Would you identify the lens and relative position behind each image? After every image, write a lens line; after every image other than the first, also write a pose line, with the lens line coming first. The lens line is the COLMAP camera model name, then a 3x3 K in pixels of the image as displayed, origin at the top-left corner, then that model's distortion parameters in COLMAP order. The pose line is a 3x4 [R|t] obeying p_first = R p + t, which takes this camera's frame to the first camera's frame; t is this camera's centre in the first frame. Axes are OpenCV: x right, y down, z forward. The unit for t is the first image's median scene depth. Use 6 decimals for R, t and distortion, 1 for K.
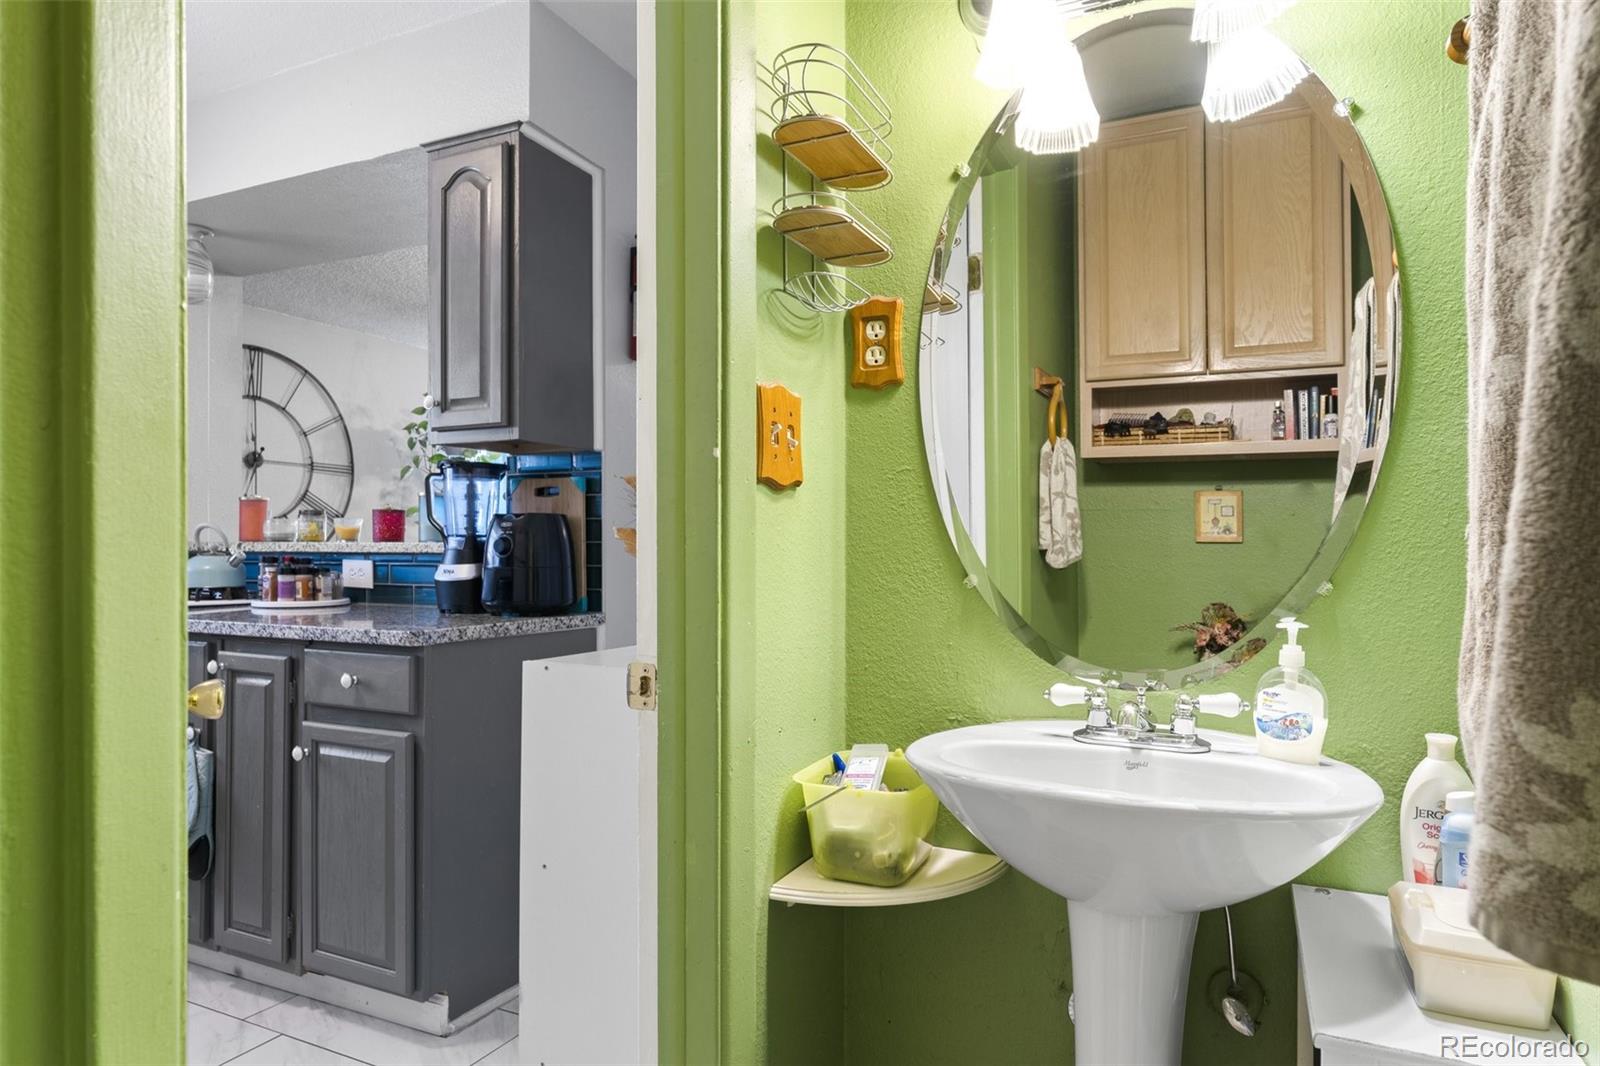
lens RADIAL K [[928.7, 0, 802.5], [0, 928.7, 562.8], [0, 0, 1]] dist [0.000927, -0.000124]
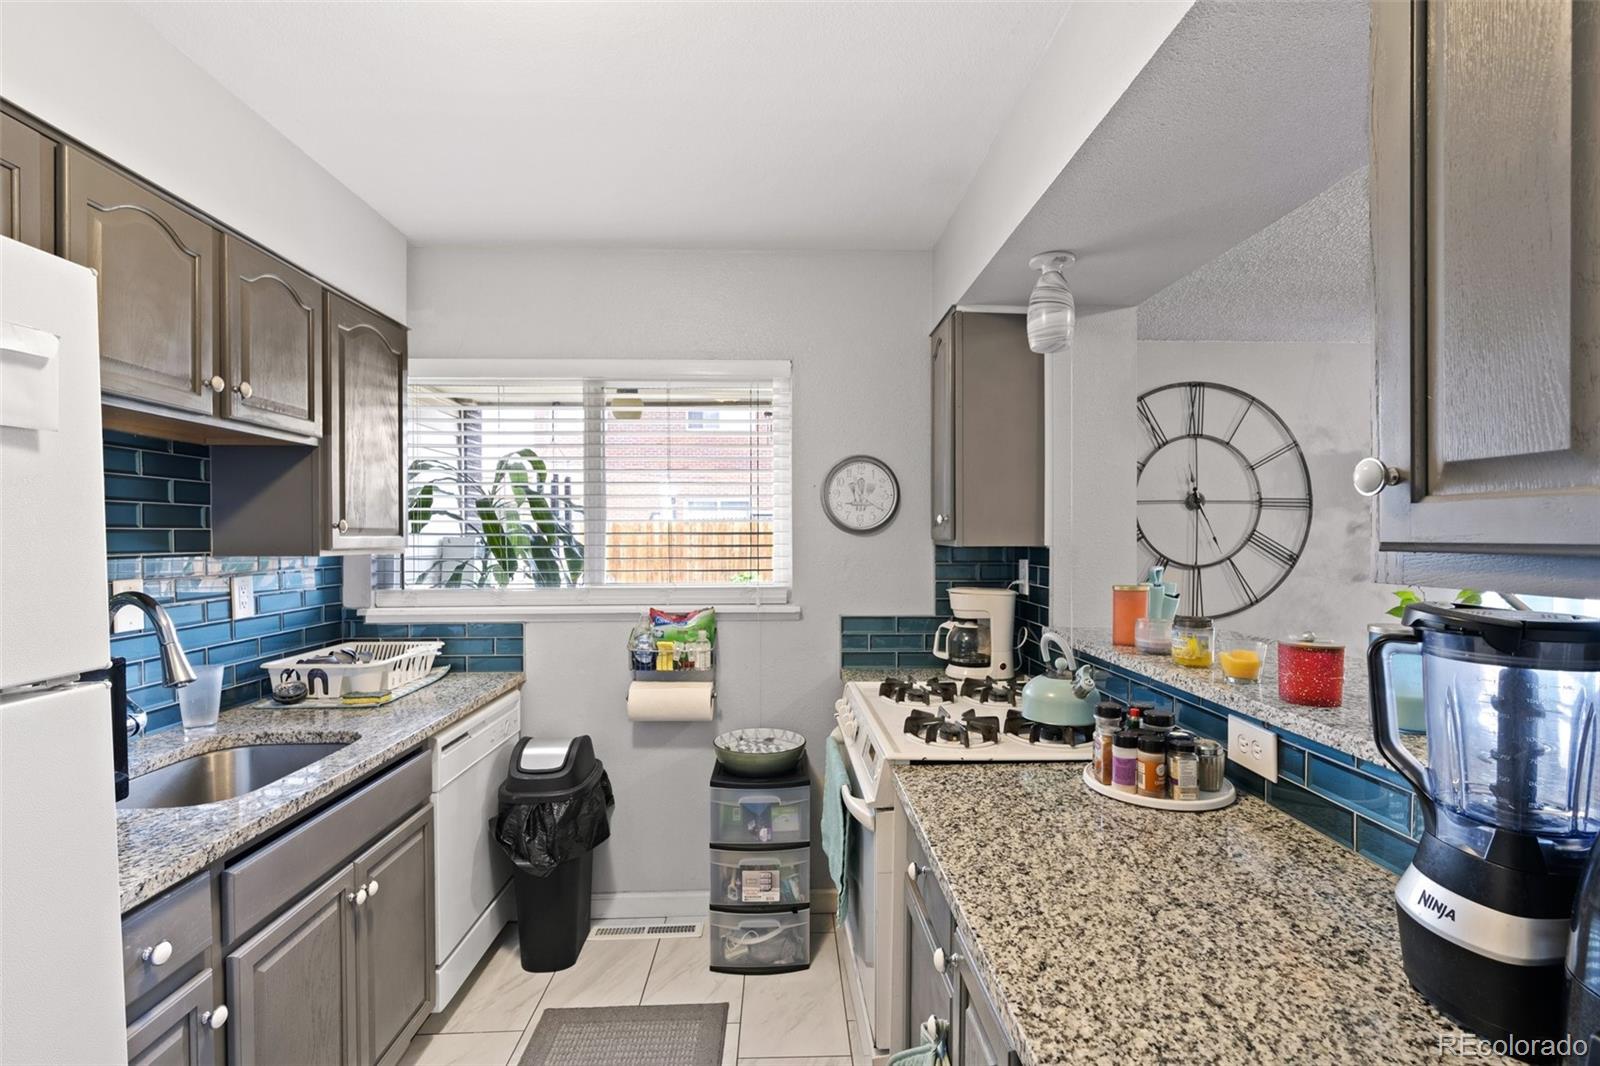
lens RADIAL K [[728.7, 0, 806.5], [0, 728.7, 532.9], [0, 0, 1]] dist [-0.002724, -0.000132]
pose [[0.462819, -0.006843, -0.886427, -0.200655], [-0.010571, 0.999856, -0.013238, -0.114017], [0.886390, 0.015498, 0.462680, 0.535381]]
